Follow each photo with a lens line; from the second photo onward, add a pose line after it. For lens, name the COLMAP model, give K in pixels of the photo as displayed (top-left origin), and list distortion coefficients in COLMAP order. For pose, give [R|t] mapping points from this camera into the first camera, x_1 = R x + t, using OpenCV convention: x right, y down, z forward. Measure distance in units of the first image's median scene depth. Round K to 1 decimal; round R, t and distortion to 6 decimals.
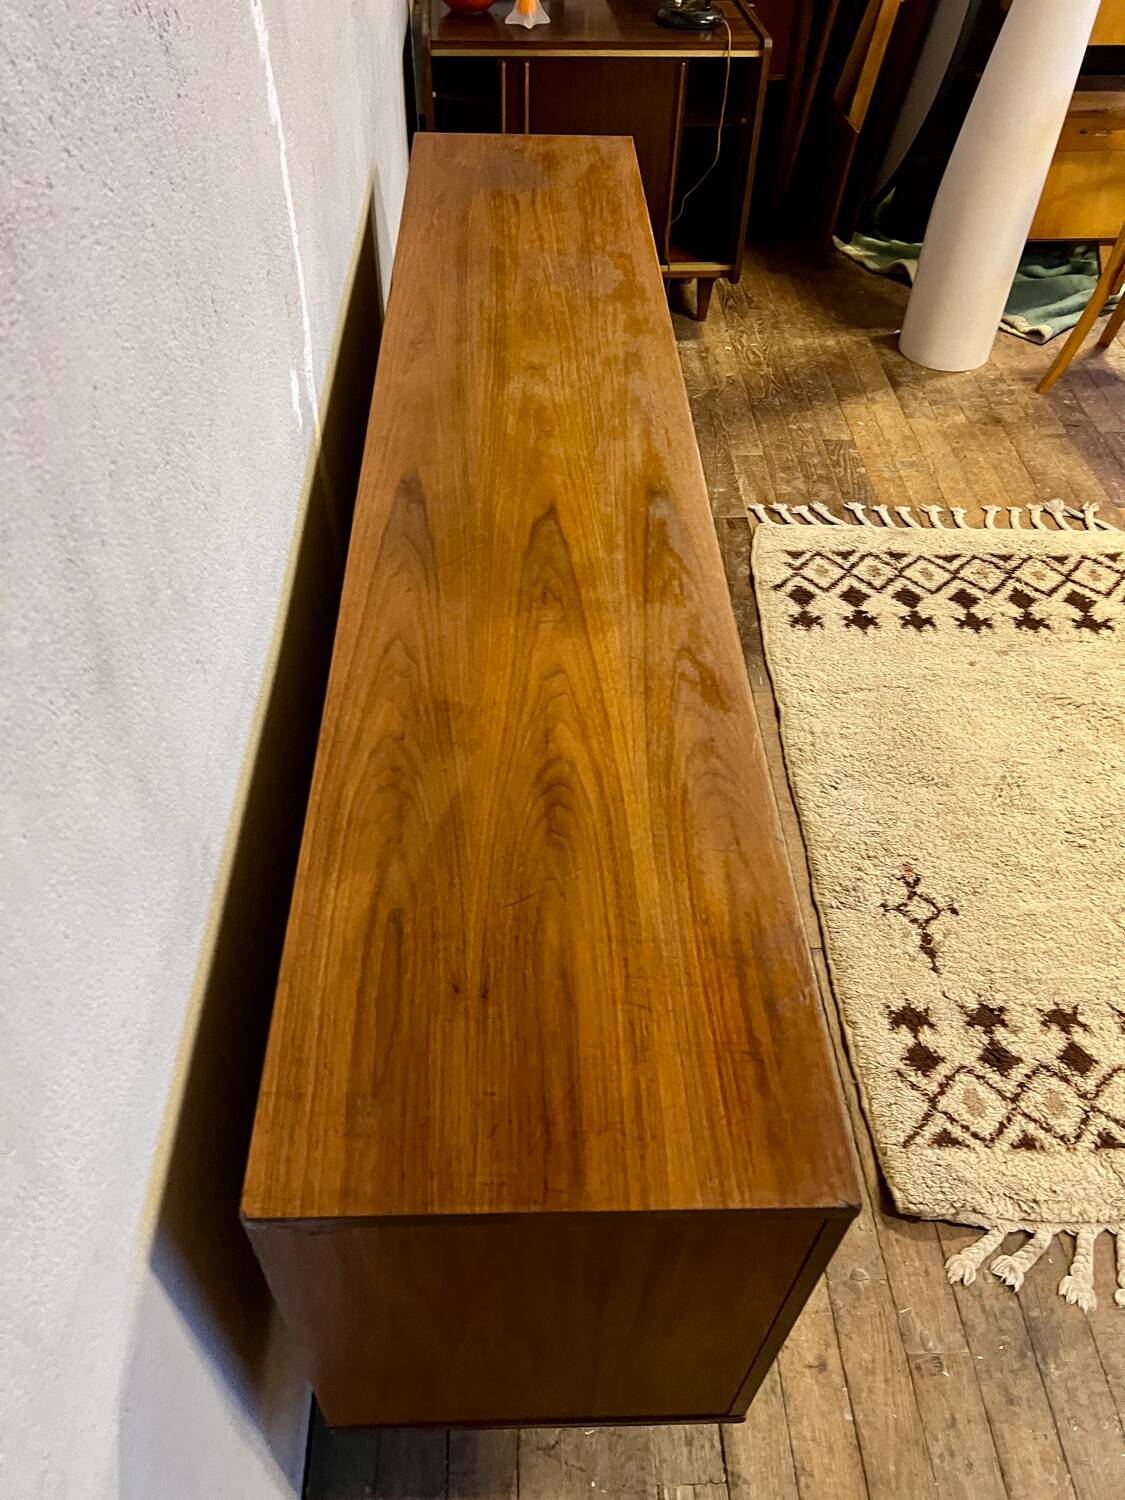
lens RADIAL K [[1146.3, 0, 559.3], [0, 1146.3, 753.9], [0, 0, 1]] dist [0.018171, -0.005818]
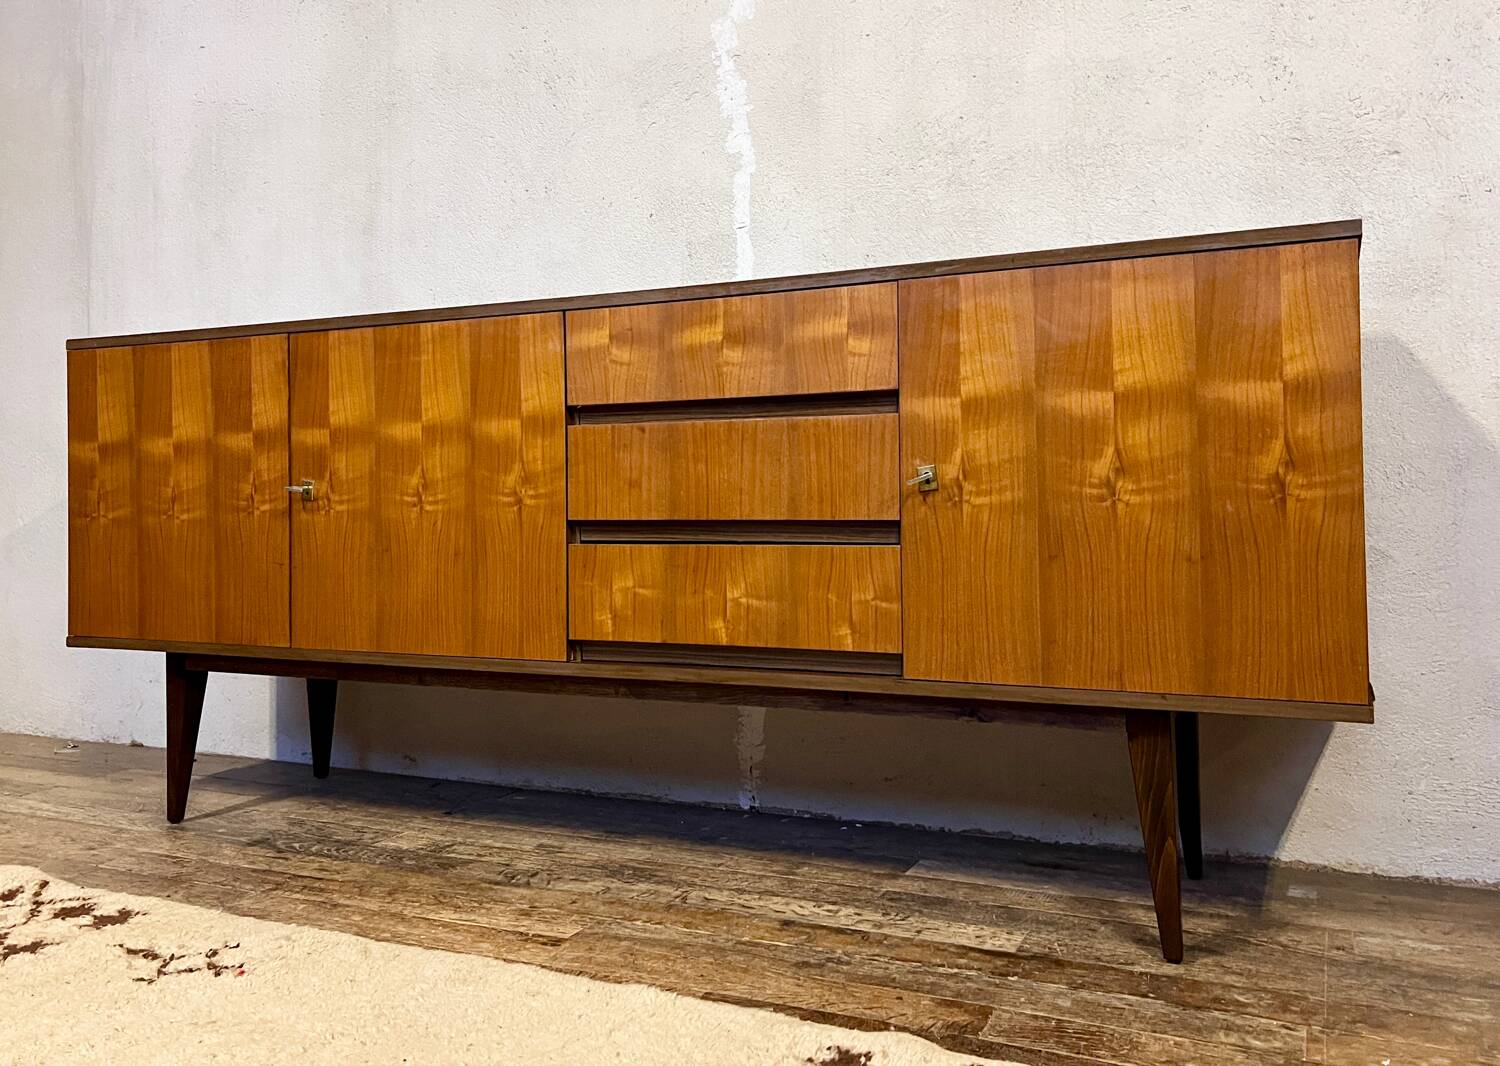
lens RADIAL K [[1260.9, 0, 739.2], [0, 1260.9, 465.6], [0, 0, 1]] dist [0.021964, -0.004822]
pose [[-0.460320, -0.045329, -0.886595, 0.890796], [-0.638204, 0.711106, 0.294999, -0.527803], [0.617091, 0.701622, -0.356265, 1.341124]]
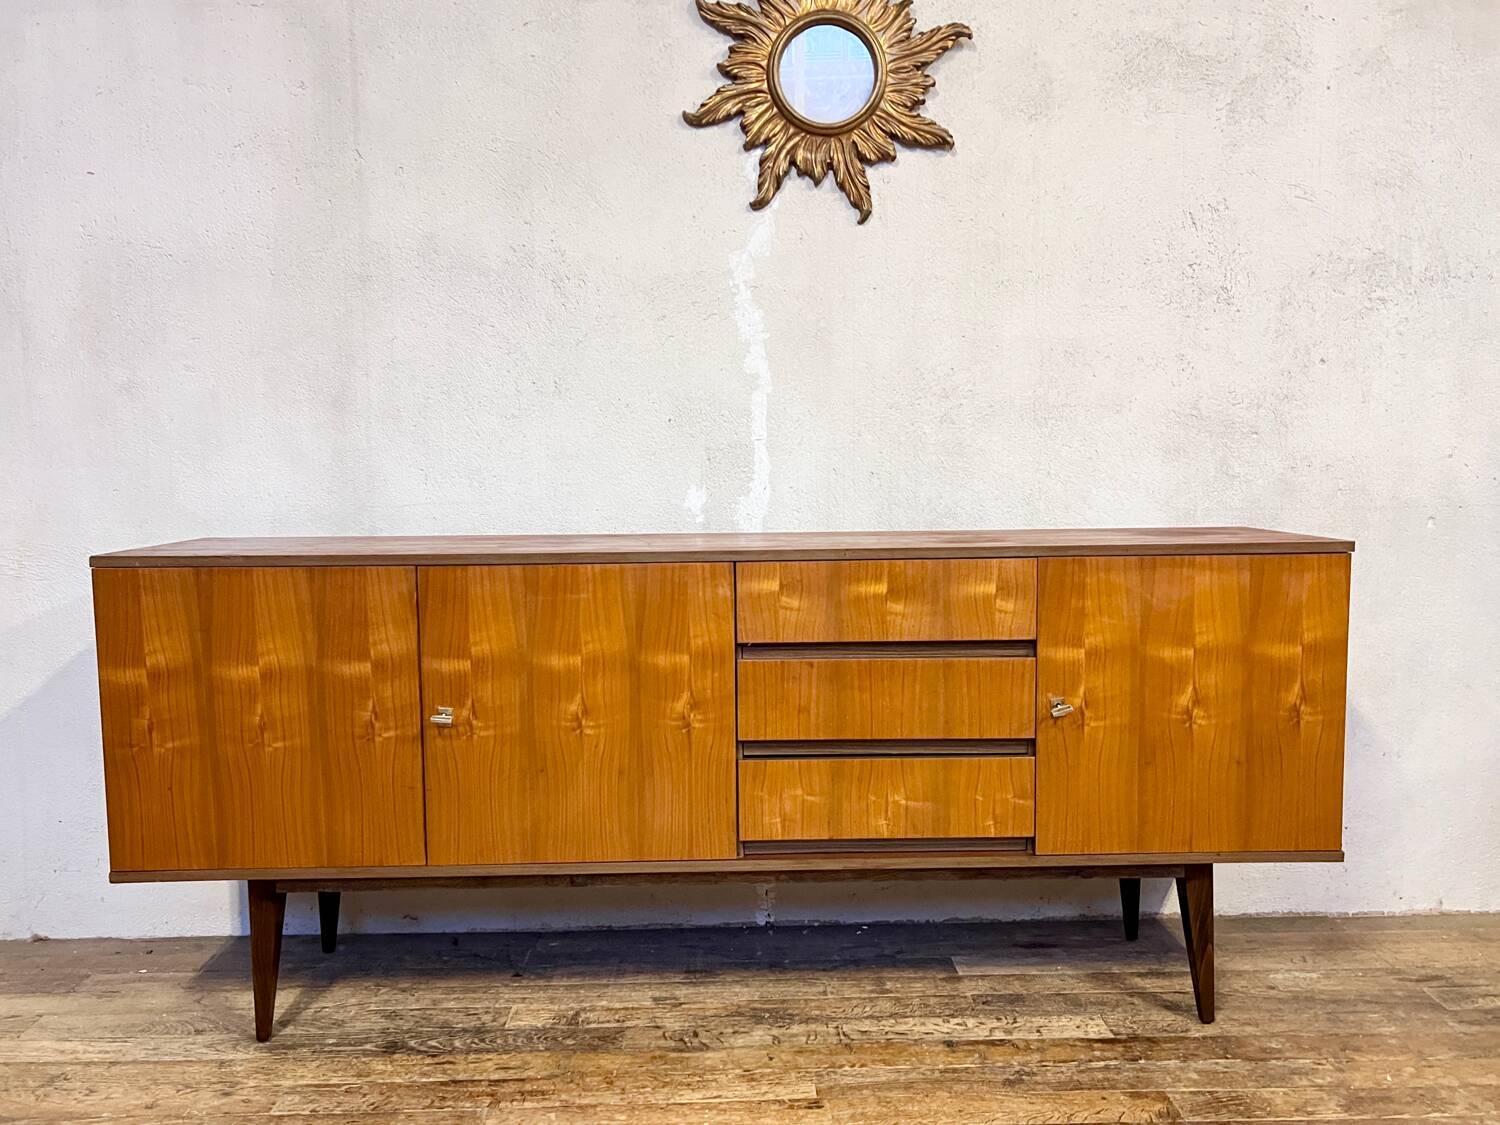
lens RADIAL K [[1146.3, 0, 756.9], [0, 1146.3, 568.3], [0, 0, 1]] dist [0.018171, -0.005818]
pose [[-0.019006, 0.062472, -0.997866, 1.107227], [-0.710545, 0.701303, 0.057439, -0.304312], [0.703395, 0.710121, 0.031060, 0.806785]]
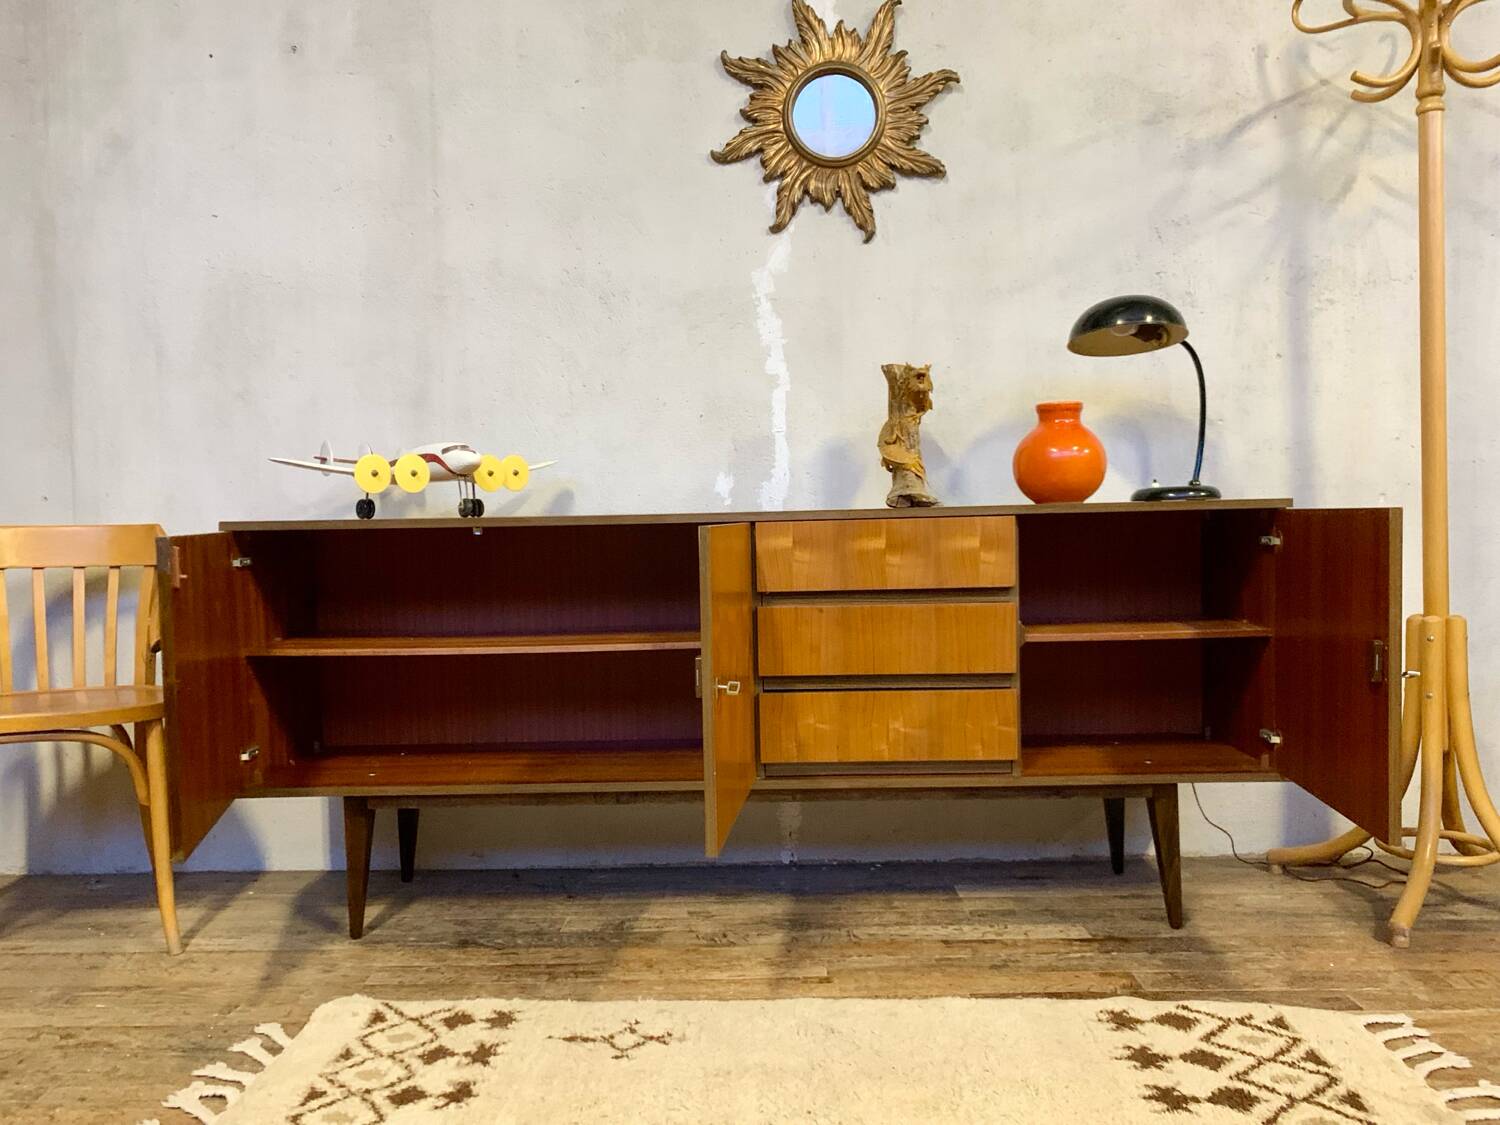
lens RADIAL K [[1146.3, 0, 748.8], [0, 1146.3, 567.6], [0, 0, 1]] dist [0.018171, -0.005818]
pose [[-0.062529, 0.015543, -0.997922, 1.286943], [-0.702485, 0.709565, 0.055069, -0.263120], [0.708946, 0.704469, -0.033450, 0.890569]]
